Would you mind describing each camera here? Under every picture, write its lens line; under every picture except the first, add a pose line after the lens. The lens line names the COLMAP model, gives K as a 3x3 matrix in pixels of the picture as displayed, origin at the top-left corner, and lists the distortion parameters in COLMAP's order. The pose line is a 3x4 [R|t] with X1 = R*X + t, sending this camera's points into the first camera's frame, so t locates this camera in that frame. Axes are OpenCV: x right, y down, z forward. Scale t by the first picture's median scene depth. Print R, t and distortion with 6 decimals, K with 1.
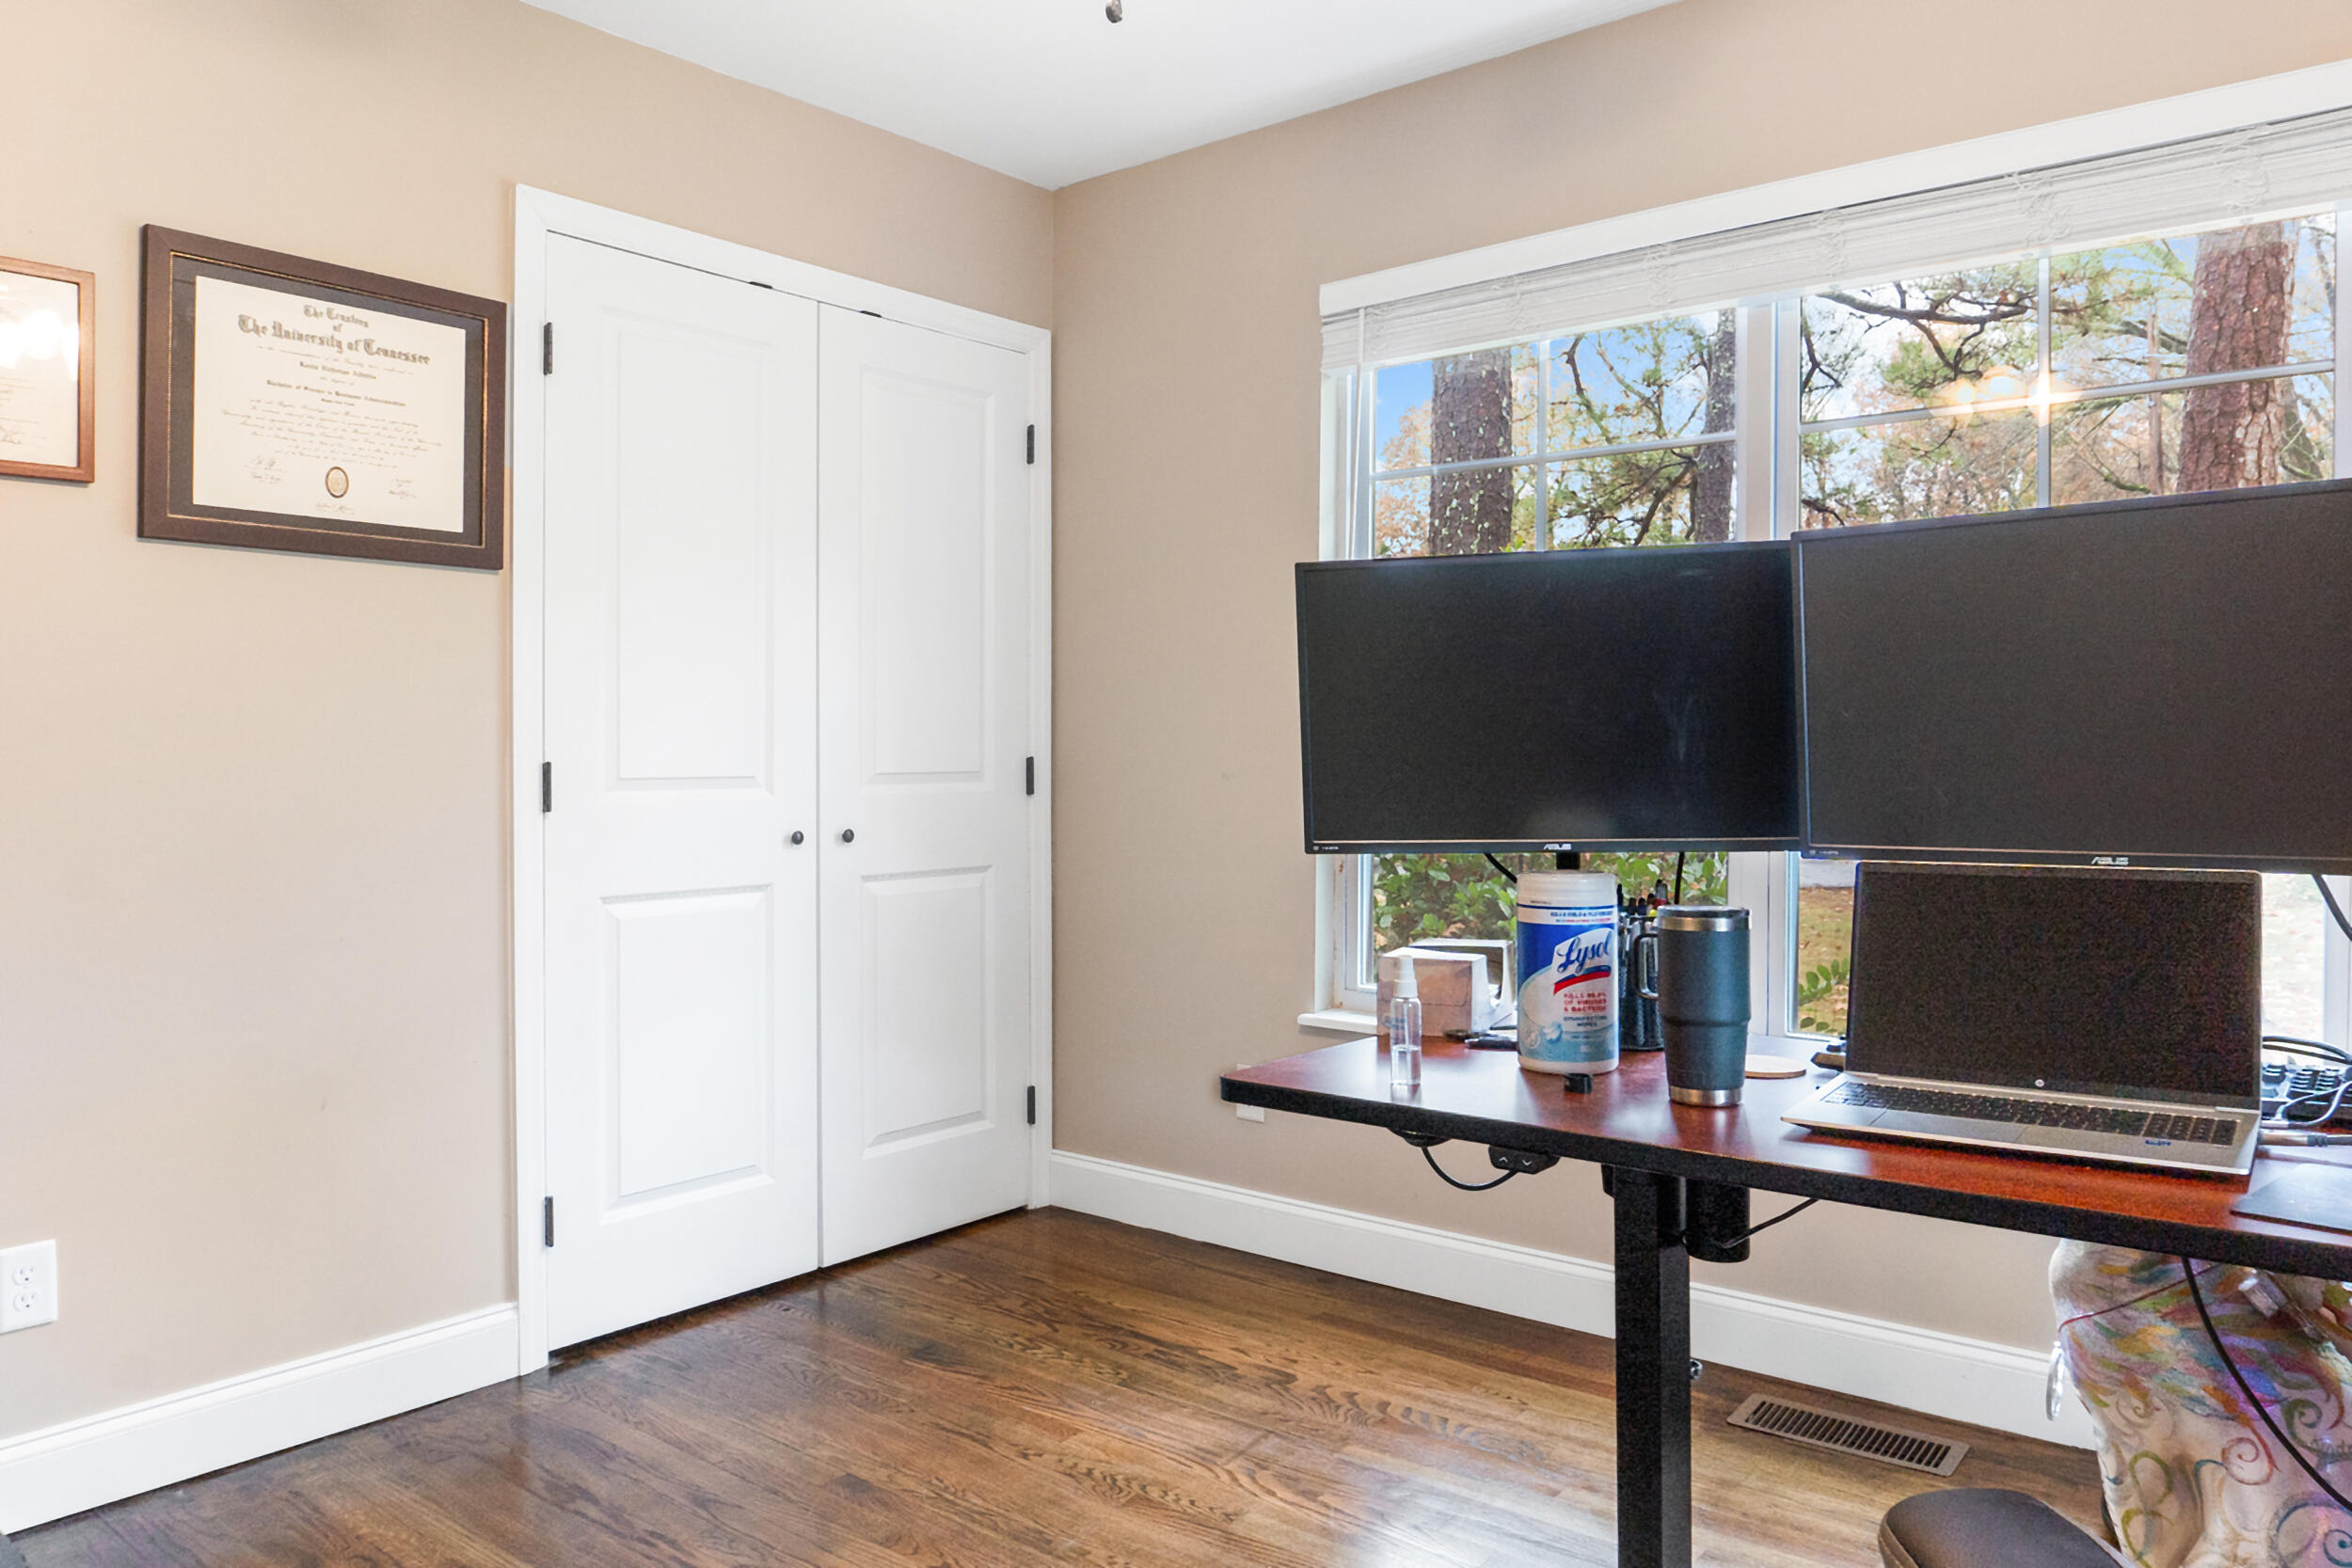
lens RADIAL K [[1598.4, 0, 1169.1], [0, 1598.4, 786.2], [0, 0, 1]] dist [-0.008502, -0.000642]
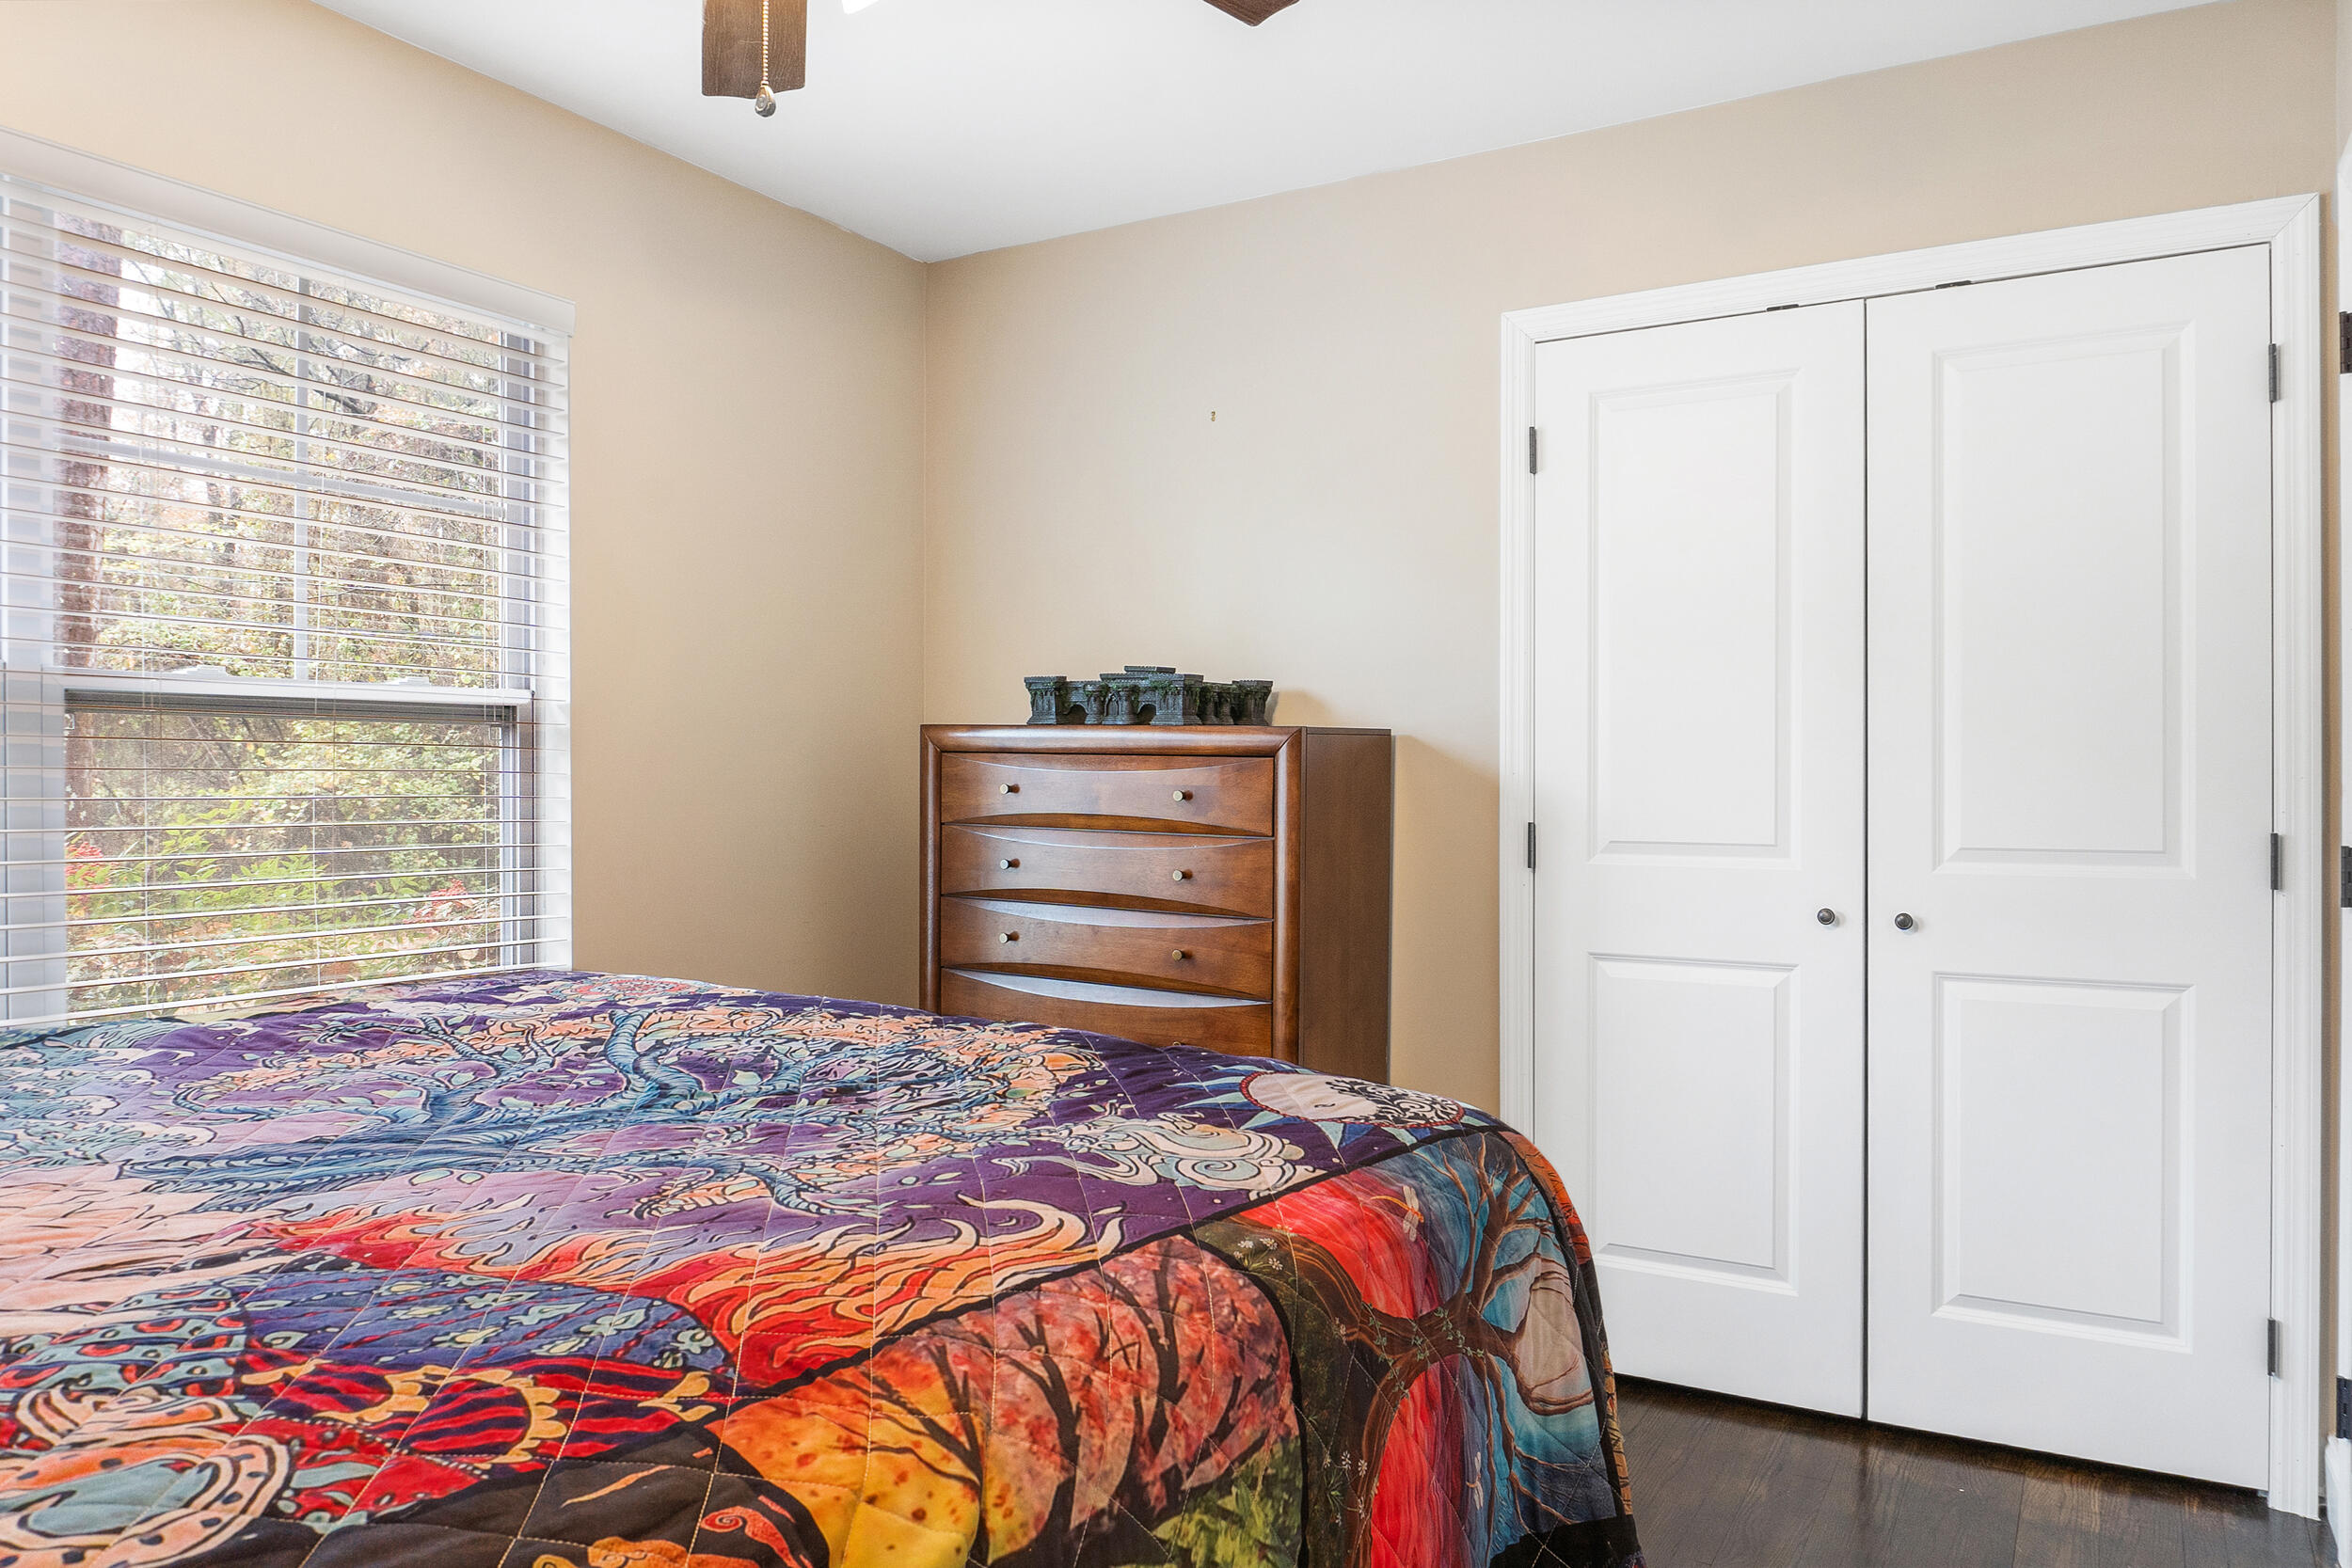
lens RADIAL K [[1598.4, 0, 1169.1], [0, 1598.4, 786.2], [0, 0, 1]] dist [-0.008502, -0.000642]
pose [[0.204122, 0.000845, -0.978945, 0.547948], [-0.021310, 0.999767, -0.003581, -0.028388], [0.978713, 0.021592, 0.204093, 0.459448]]
